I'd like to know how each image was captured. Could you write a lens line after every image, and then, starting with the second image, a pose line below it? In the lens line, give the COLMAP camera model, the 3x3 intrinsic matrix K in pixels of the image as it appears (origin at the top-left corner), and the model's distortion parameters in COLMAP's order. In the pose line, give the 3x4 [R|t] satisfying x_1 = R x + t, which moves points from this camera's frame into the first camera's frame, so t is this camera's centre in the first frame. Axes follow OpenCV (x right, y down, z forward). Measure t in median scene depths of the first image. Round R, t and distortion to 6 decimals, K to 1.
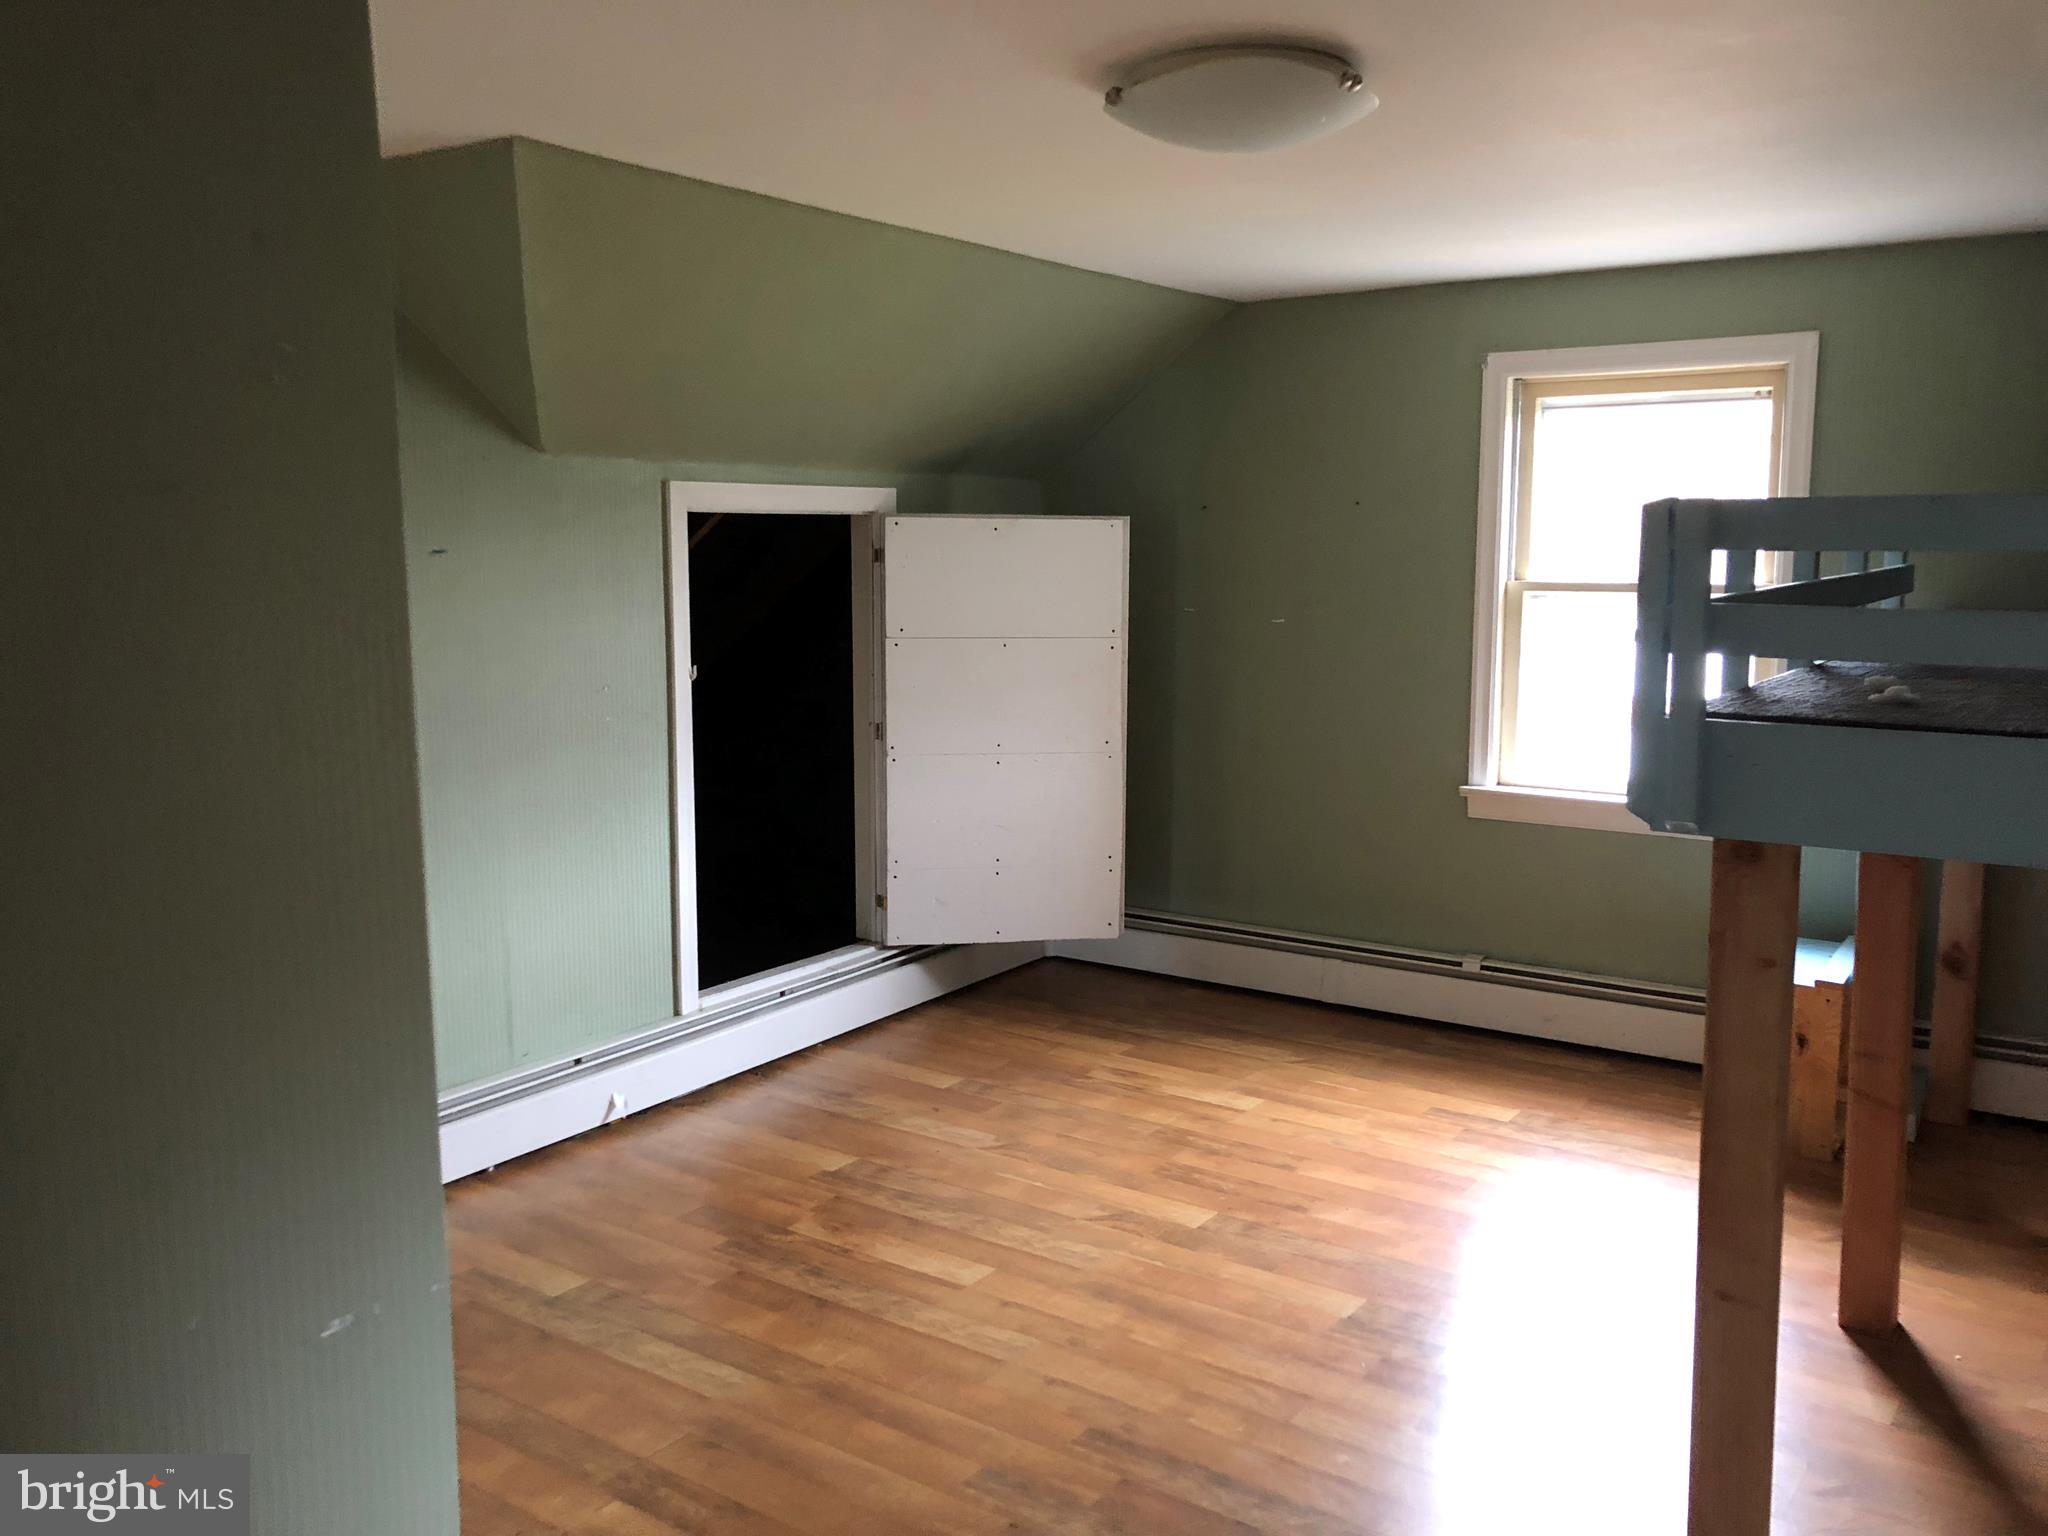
lens RADIAL K [[1681.3, 0, 1031.0], [0, 1681.3, 759.4], [0, 0, 1]] dist [0.065585, -0.054250]
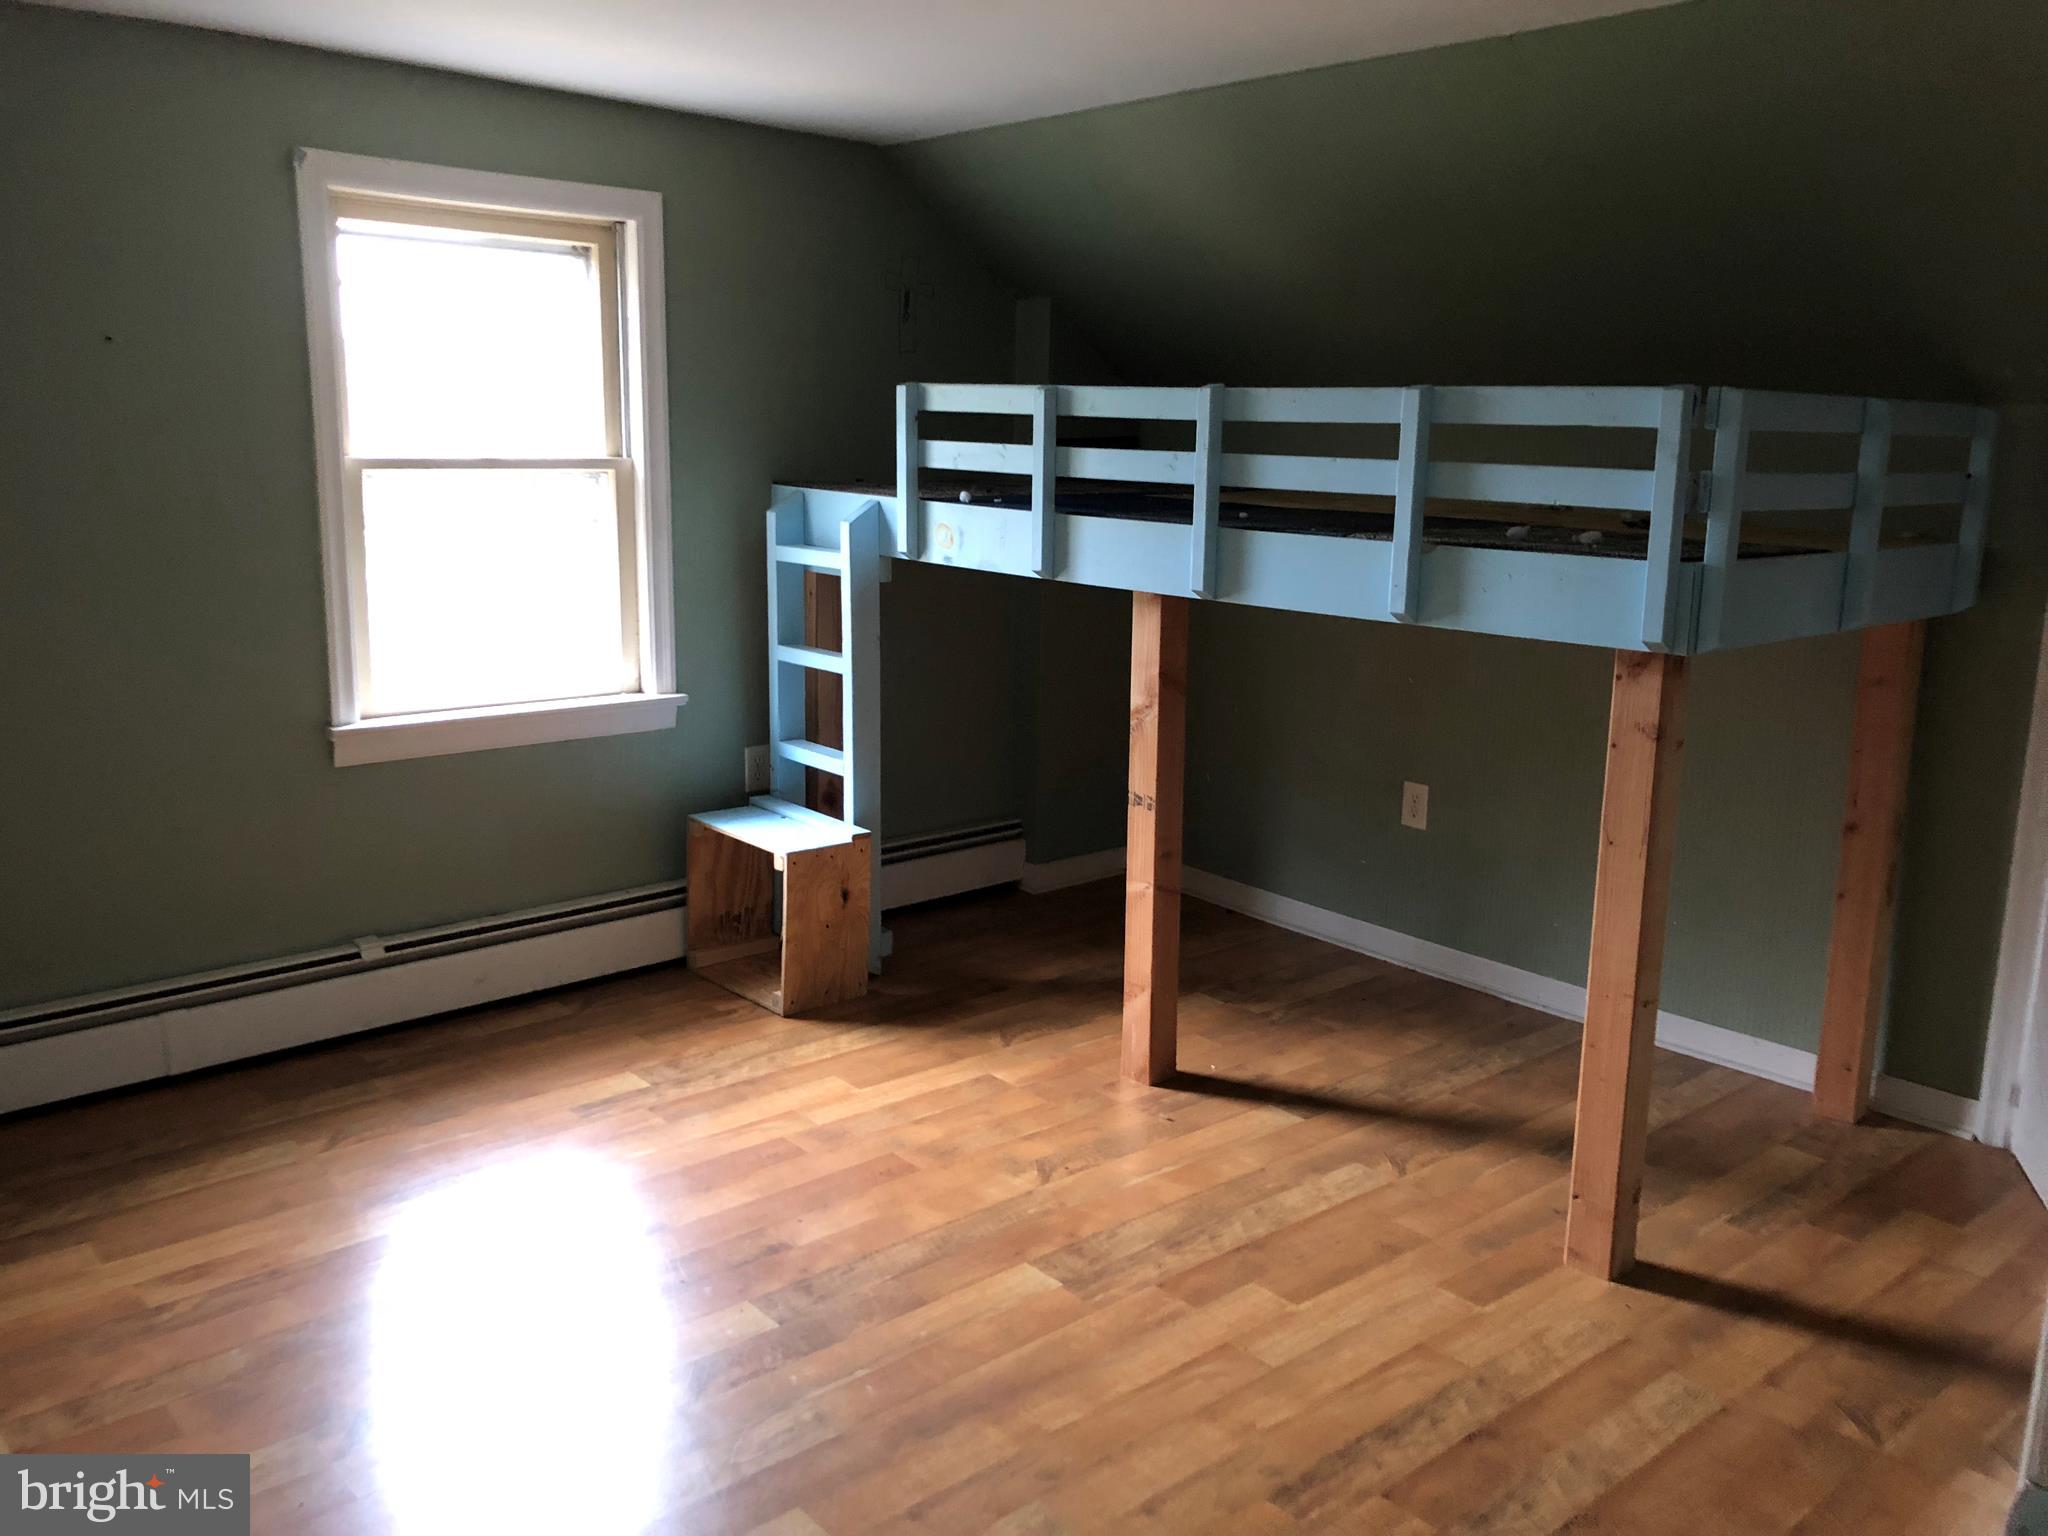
lens RADIAL K [[1681.3, 0, 1035.4], [0, 1681.3, 766.4], [0, 0, 1]] dist [0.065585, -0.054250]
pose [[0.217556, -0.189355, 0.957504, -0.445195], [0.106804, 0.979729, 0.169483, -0.068349], [-0.970187, 0.065393, 0.233370, 0.553118]]
